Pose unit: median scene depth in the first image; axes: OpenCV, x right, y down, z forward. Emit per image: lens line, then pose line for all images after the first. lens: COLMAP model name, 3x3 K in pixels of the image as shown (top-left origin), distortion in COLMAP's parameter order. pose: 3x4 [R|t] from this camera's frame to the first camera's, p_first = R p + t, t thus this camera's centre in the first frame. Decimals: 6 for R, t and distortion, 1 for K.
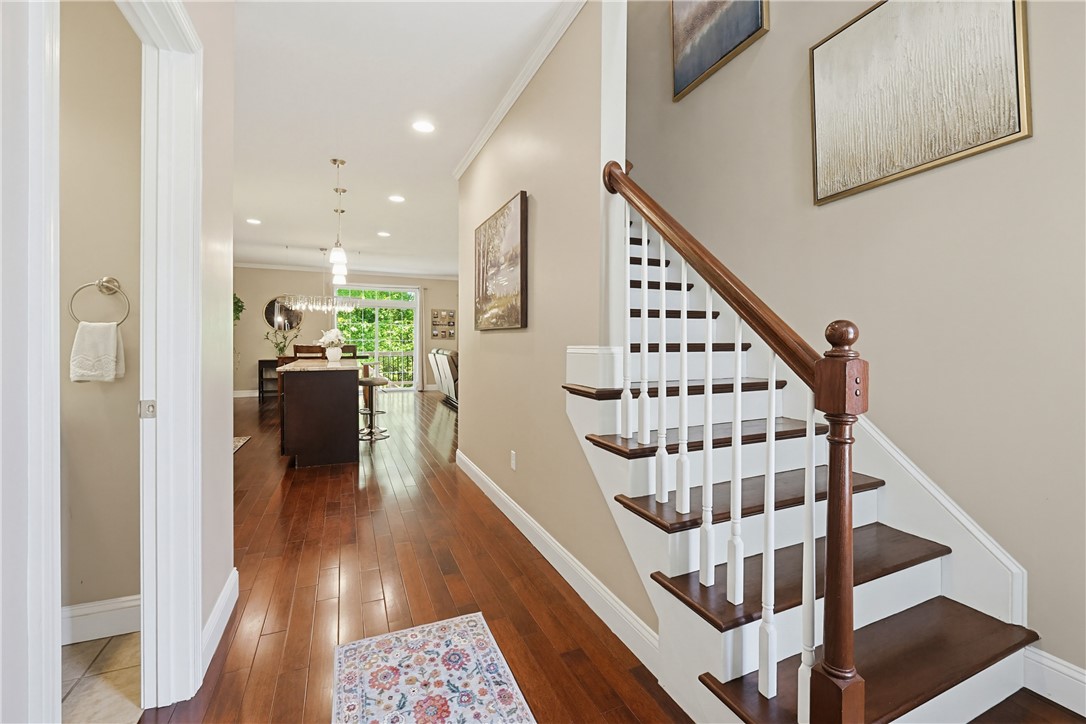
lens RADIAL K [[463.7, 0, 563.9], [0, 463.7, 350.7], [0, 0, 1]] dist [0.000237, -0.000147]
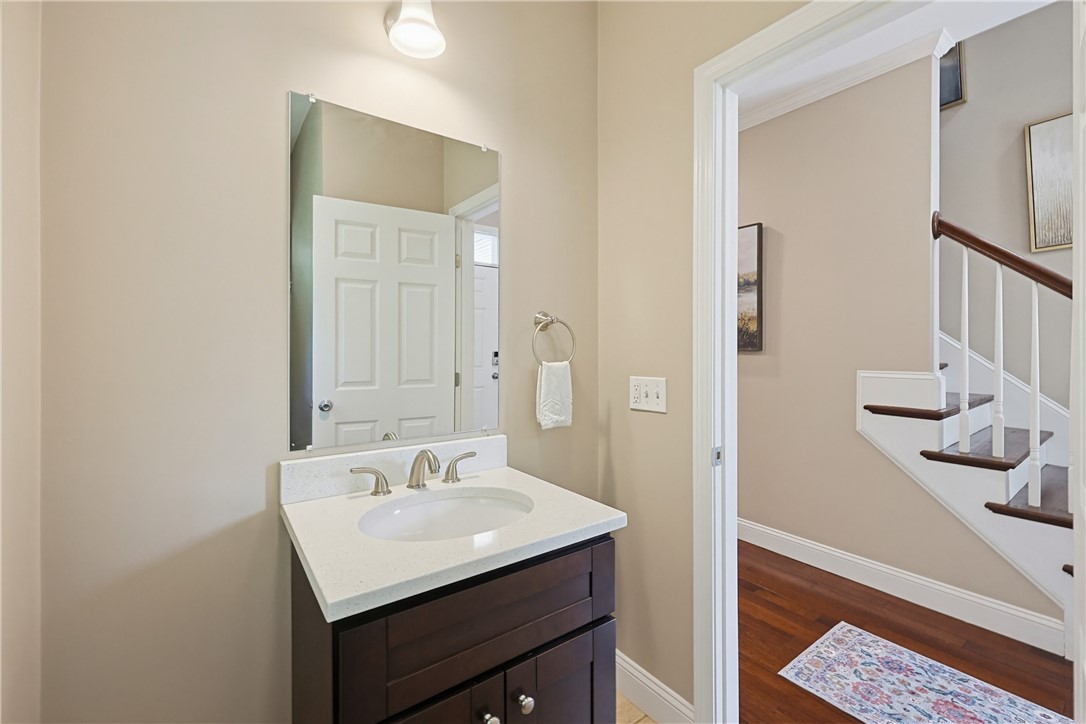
lens RADIAL K [[463.7, 0, 539.0], [0, 463.7, 350.7], [0, 0, 1]] dist [0.000237, -0.000147]
pose [[0.975779, -0.011177, 0.218472, -1.253297], [0.011821, 0.999929, -0.001637, -0.083453], [-0.218438, 0.004180, 0.975842, 0.113318]]
